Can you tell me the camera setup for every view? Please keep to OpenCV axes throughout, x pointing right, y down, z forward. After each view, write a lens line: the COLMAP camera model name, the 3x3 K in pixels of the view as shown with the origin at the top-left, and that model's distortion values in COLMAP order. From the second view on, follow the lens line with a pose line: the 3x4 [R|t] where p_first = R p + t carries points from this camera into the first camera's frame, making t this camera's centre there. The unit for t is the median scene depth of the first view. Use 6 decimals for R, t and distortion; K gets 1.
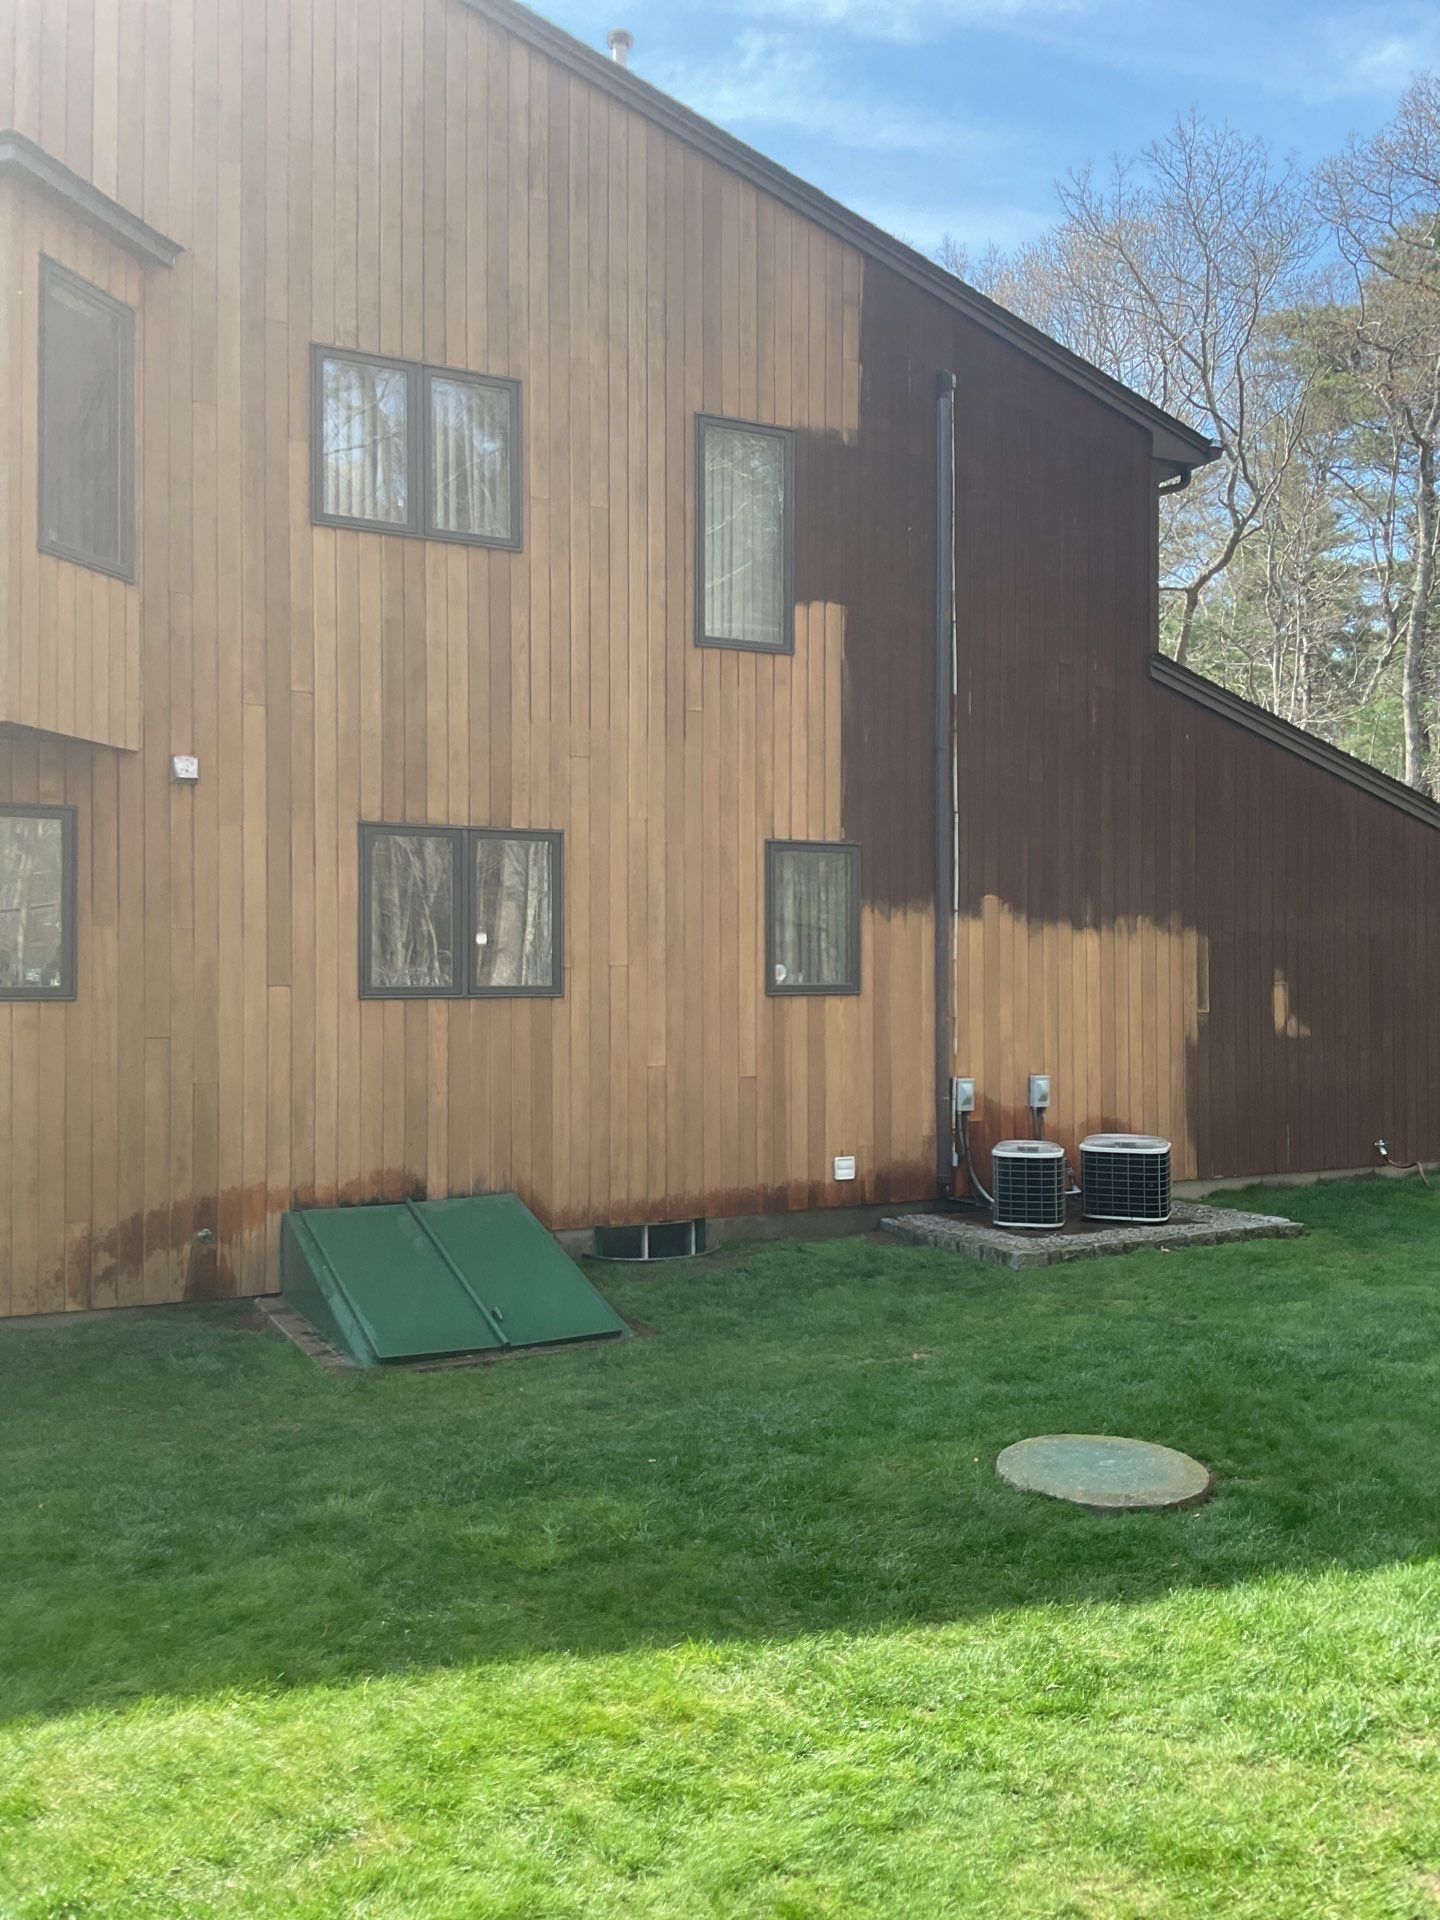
lens RADIAL K [[1579.5, 0, 720.8], [0, 1579.5, 955.7], [0, 0, 1]] dist [0.124802, -0.245966]
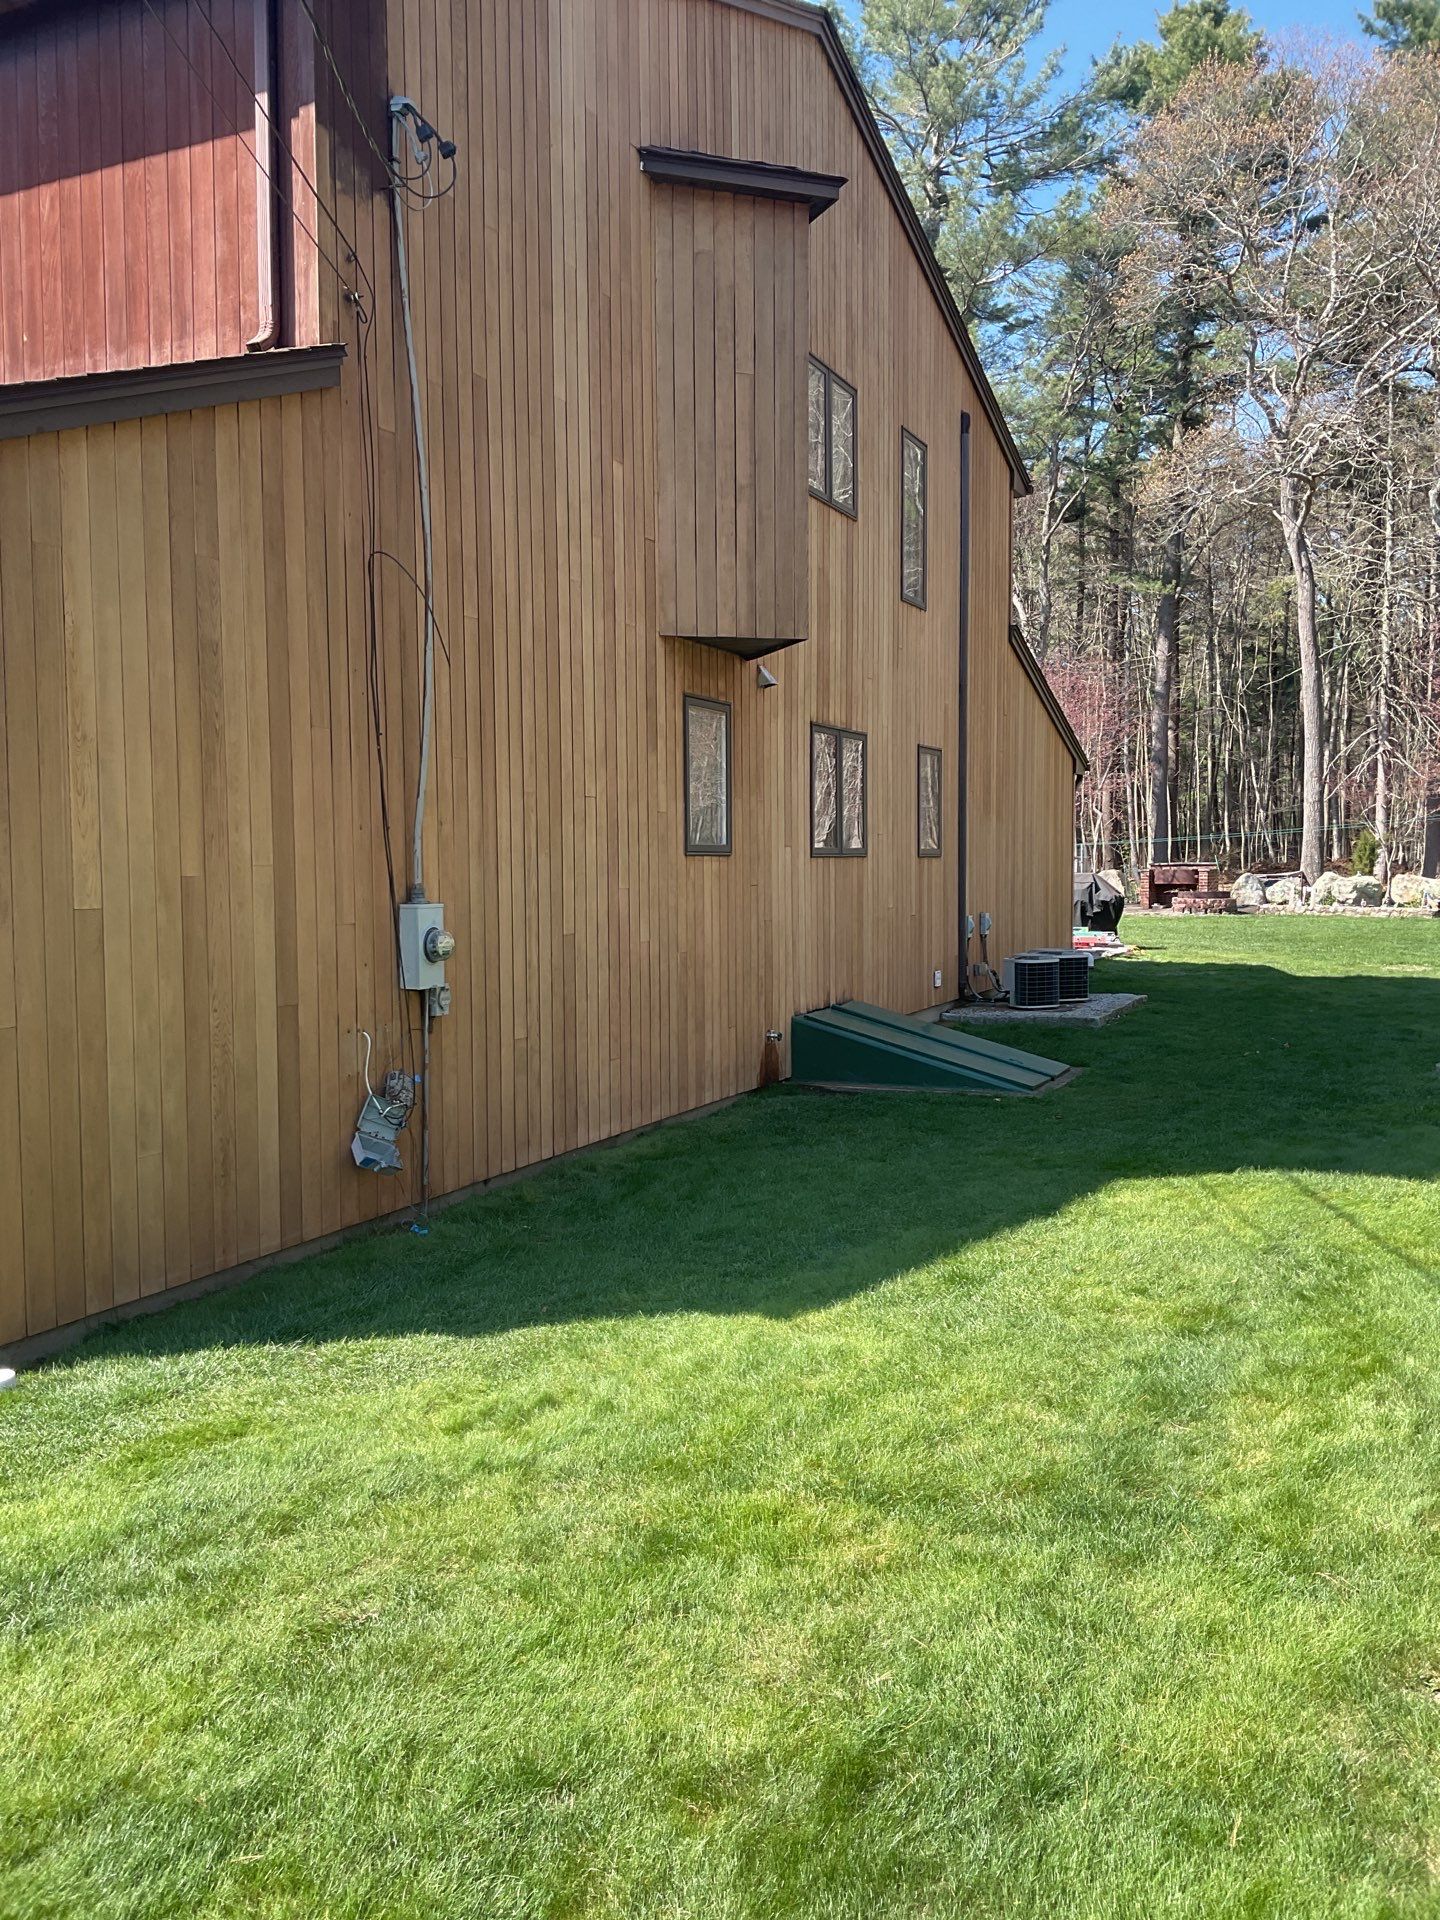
lens RADIAL K [[1579.5, 0, 720.8], [0, 1579.5, 955.7], [0, 0, 1]] dist [0.124802, -0.245966]
pose [[0.781779, -0.043081, 0.622066, -1.067805], [0.004342, 0.997962, 0.063656, 0.024424], [-0.623541, -0.047064, 0.780373, 0.013151]]
